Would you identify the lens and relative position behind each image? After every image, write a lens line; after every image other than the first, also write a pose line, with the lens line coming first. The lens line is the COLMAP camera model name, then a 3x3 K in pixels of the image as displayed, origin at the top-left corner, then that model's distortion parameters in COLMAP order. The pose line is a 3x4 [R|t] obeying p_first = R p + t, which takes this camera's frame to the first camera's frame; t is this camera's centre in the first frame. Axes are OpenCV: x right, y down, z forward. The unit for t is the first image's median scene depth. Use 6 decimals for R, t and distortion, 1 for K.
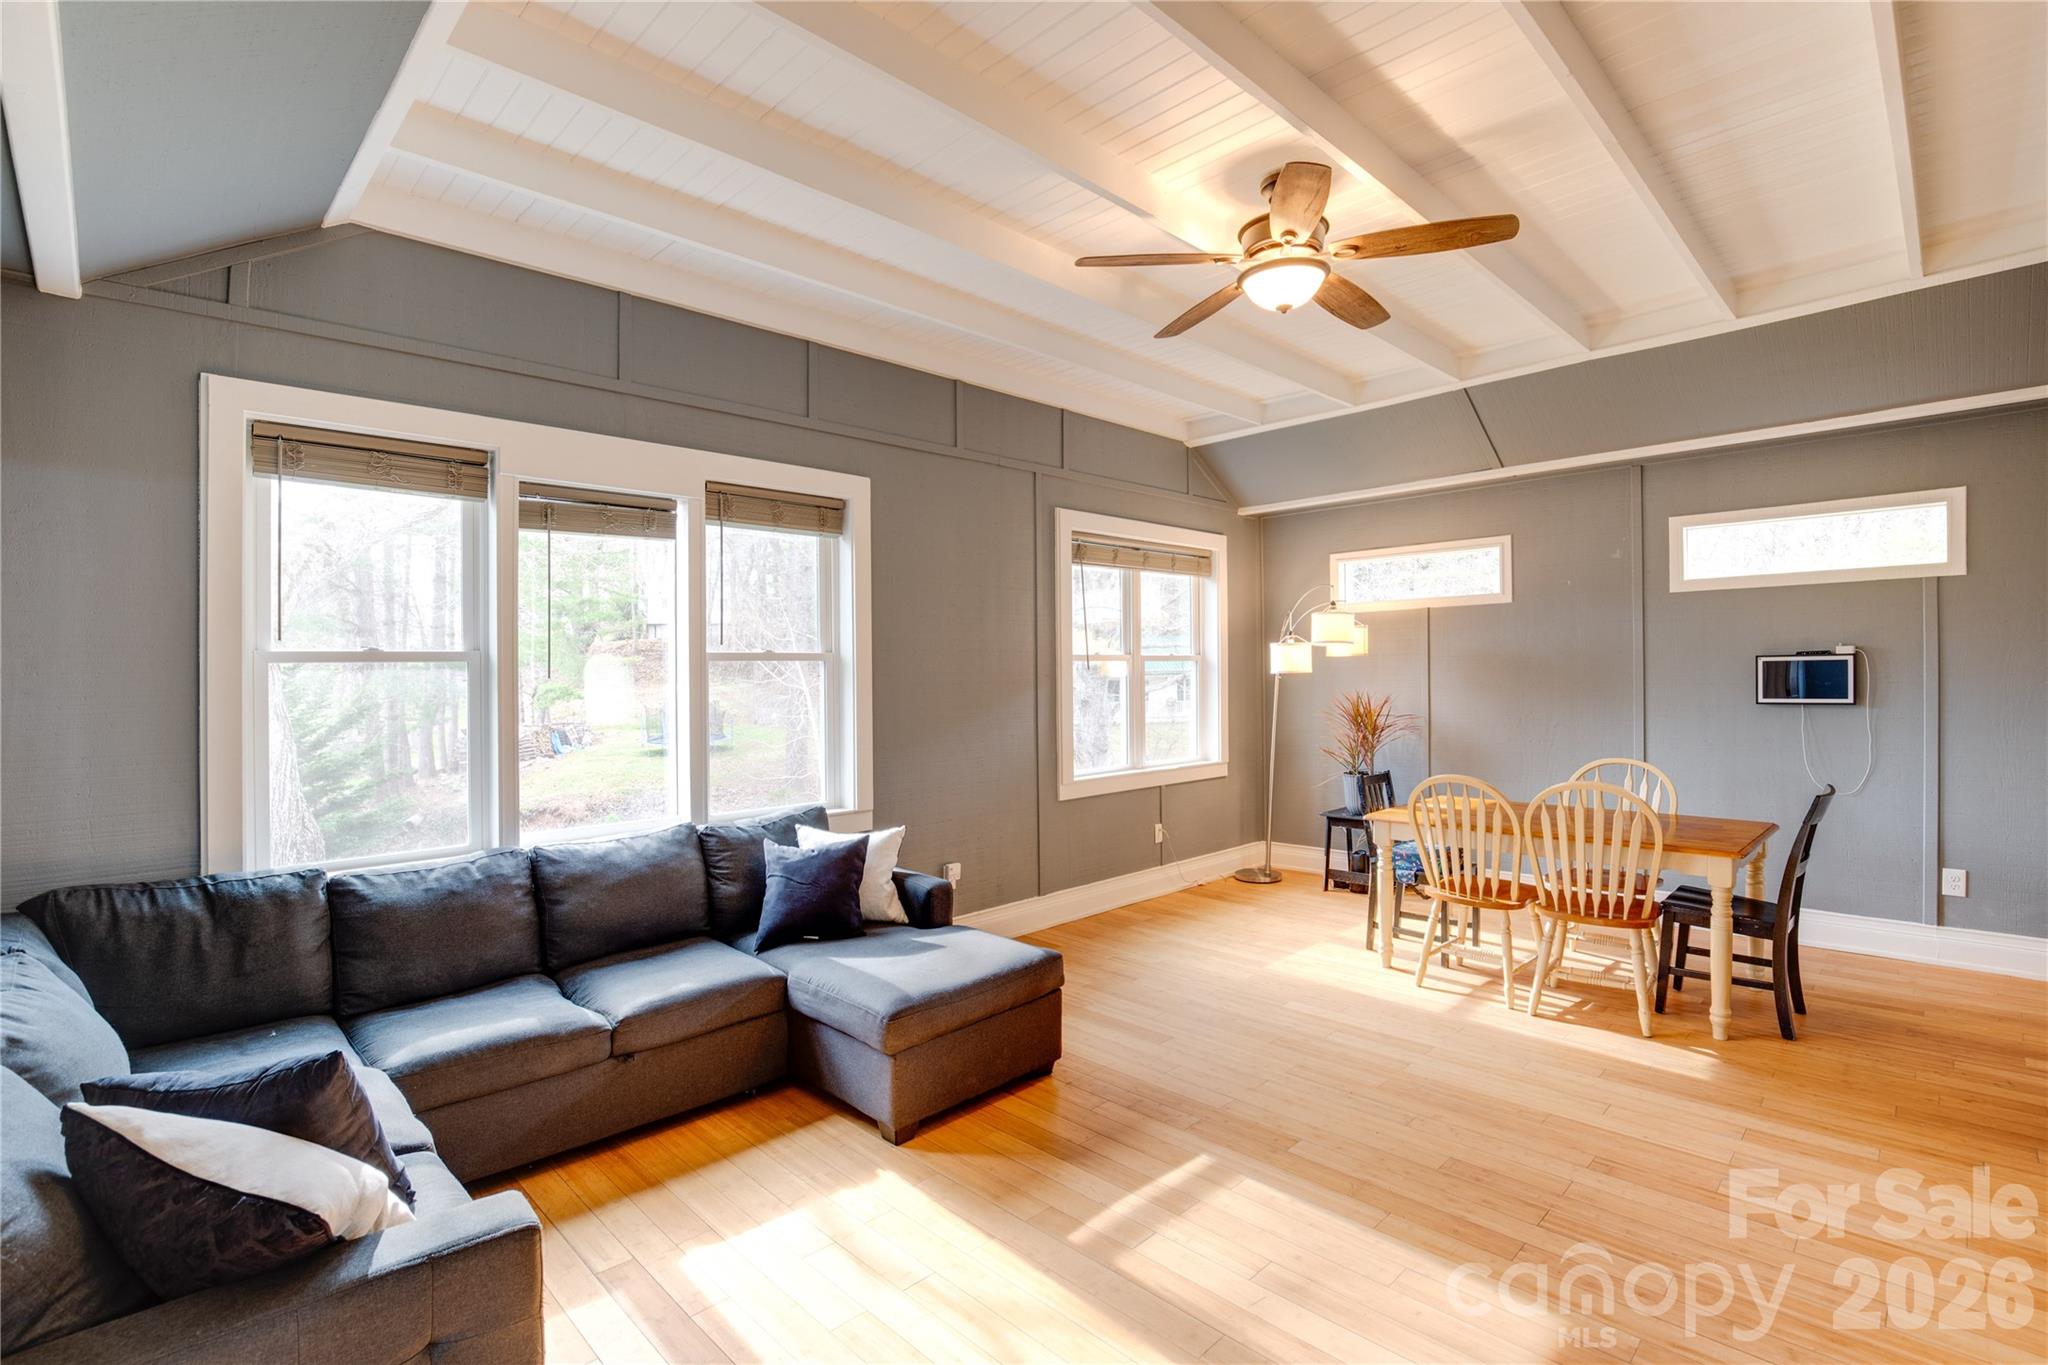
lens RADIAL K [[945.3, 0, 1034.2], [0, 945.3, 684.2], [0, 0, 1]] dist [-0.038852, 0.010869]
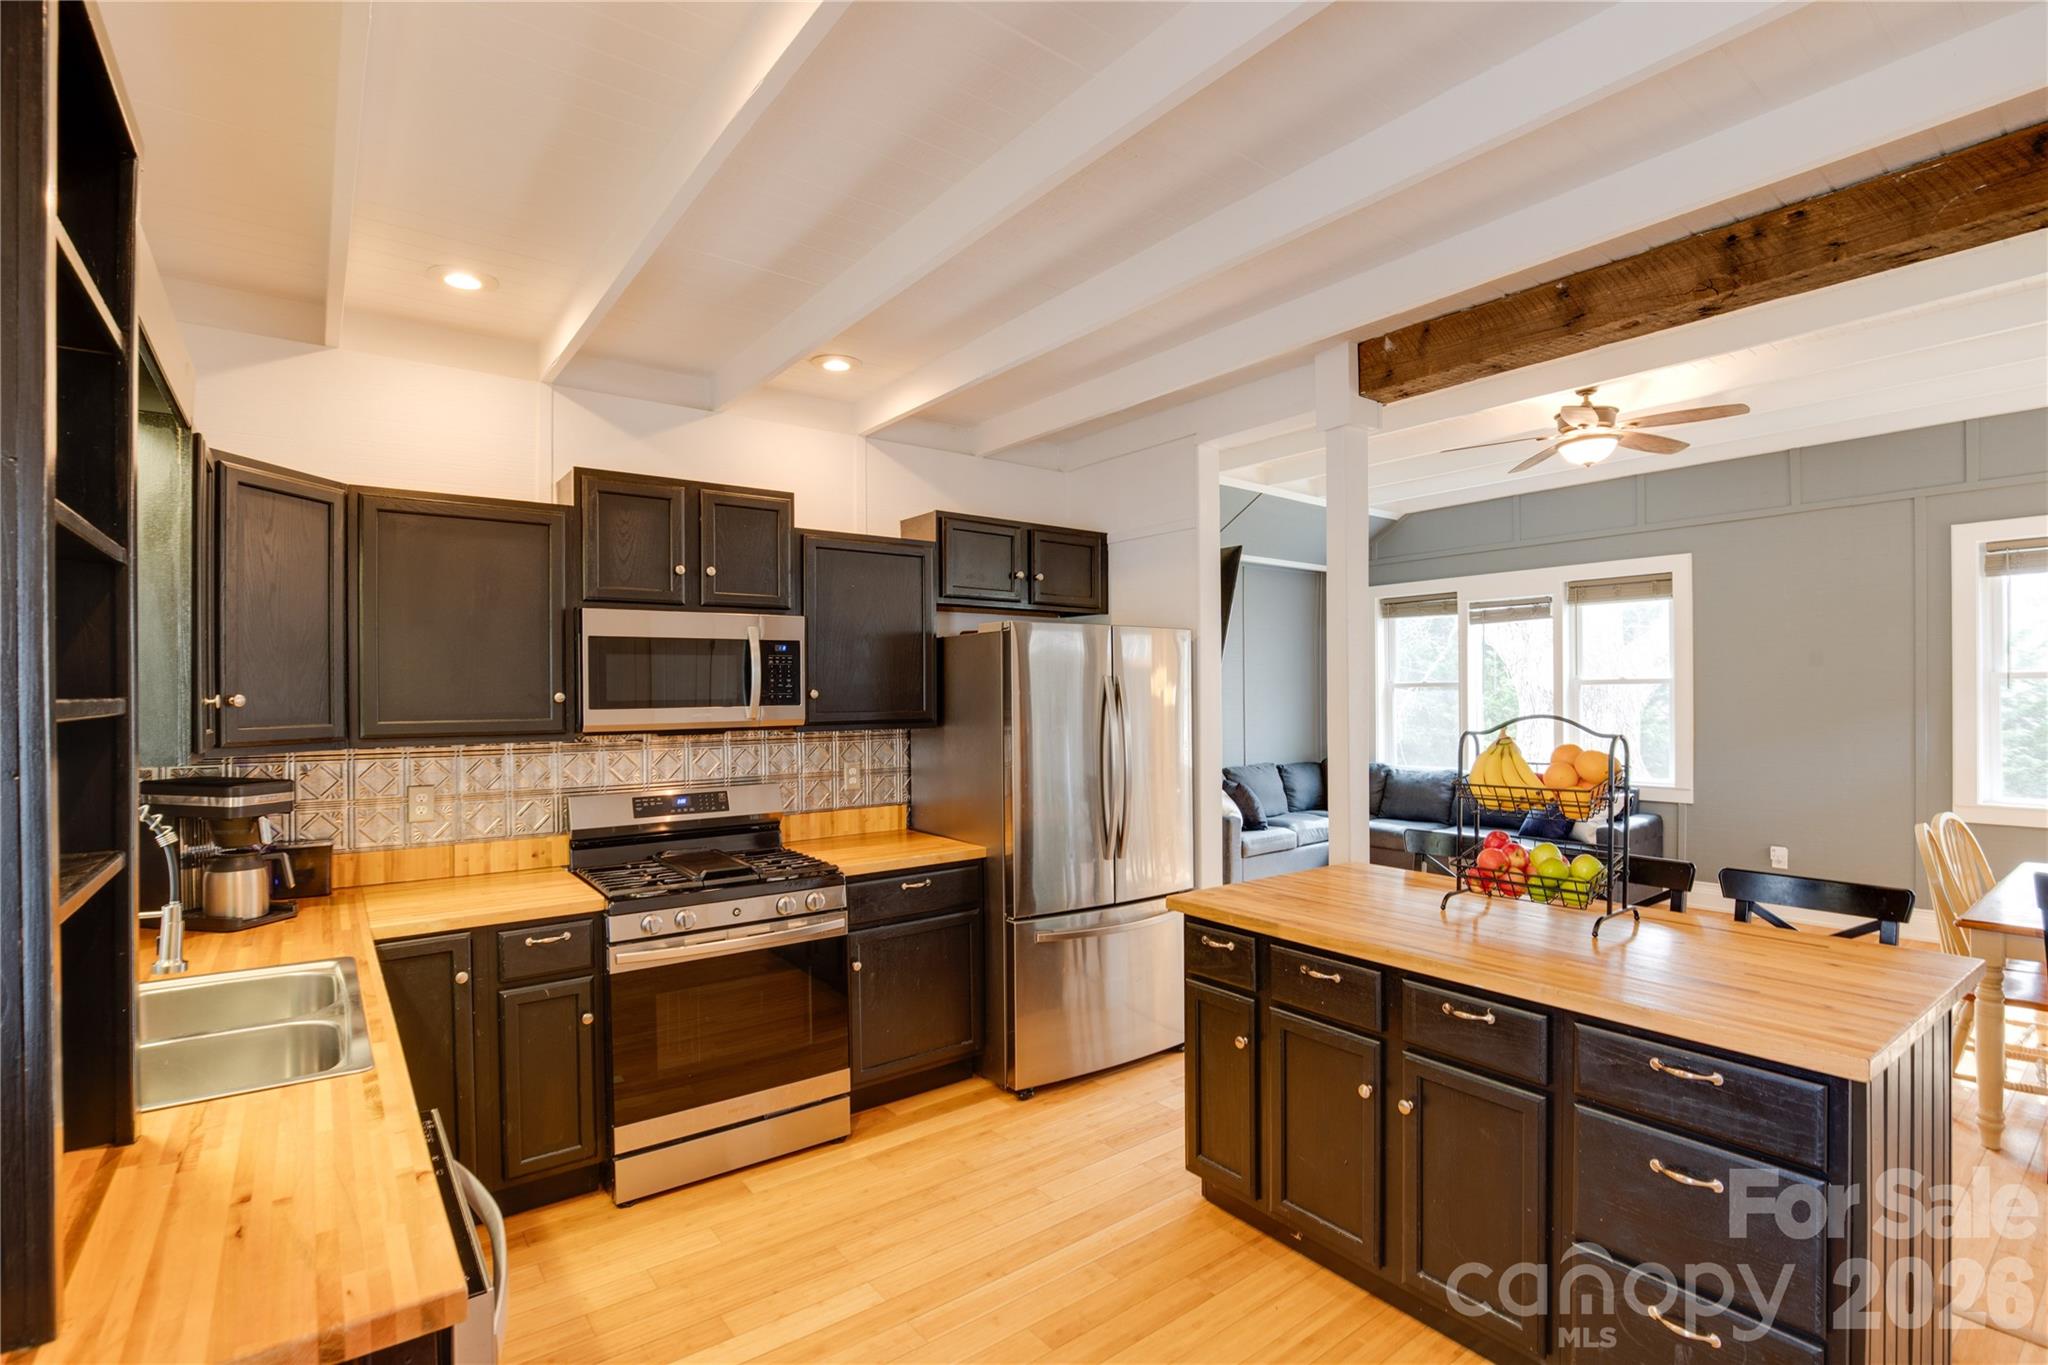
lens RADIAL K [[966.1, 0, 1025.4], [0, 966.1, 704.4], [0, 0, 1]] dist [-0.034057, 0.005683]
pose [[-0.119657, 0.023552, -0.992536, 1.268409], [0.003503, 0.999722, 0.023300, -0.028718], [0.992809, -0.000689, -0.119706, 0.173719]]
